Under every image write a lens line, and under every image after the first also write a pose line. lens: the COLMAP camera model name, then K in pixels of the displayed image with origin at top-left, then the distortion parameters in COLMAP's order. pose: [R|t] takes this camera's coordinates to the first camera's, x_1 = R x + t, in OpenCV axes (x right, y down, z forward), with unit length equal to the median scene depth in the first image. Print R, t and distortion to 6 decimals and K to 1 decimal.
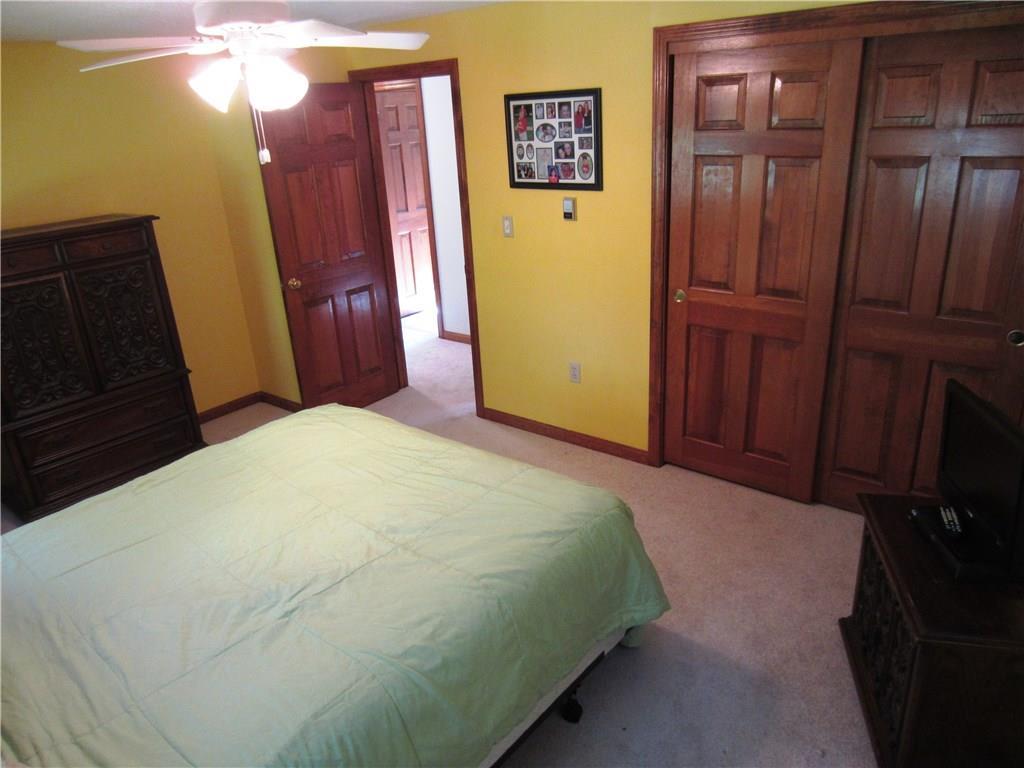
lens RADIAL K [[728.4, 0, 510.7], [0, 728.4, 383.7], [0, 0, 1]] dist [-0.039700, 0.013096]
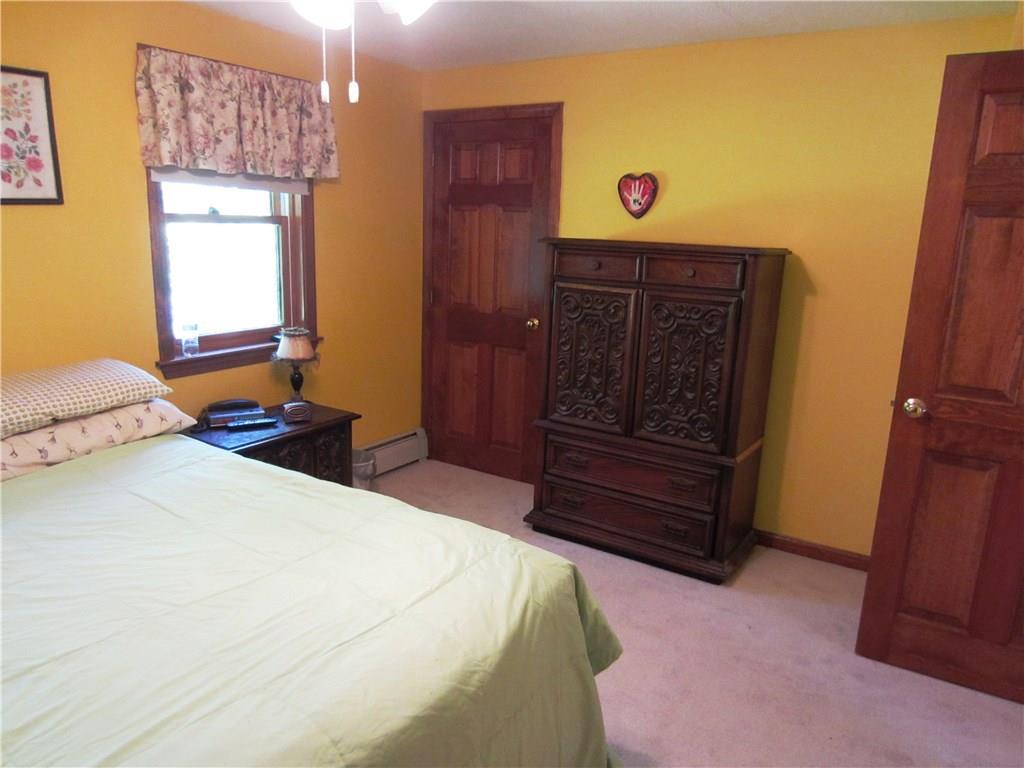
lens RADIAL K [[728.4, 0, 512.9], [0, 728.4, 383.9], [0, 0, 1]] dist [-0.039700, 0.013096]
pose [[0.109271, 0.283483, -0.952731, 0.229413], [-0.389248, 0.894129, 0.221402, -0.188820], [0.914629, 0.346656, 0.208048, 0.714482]]
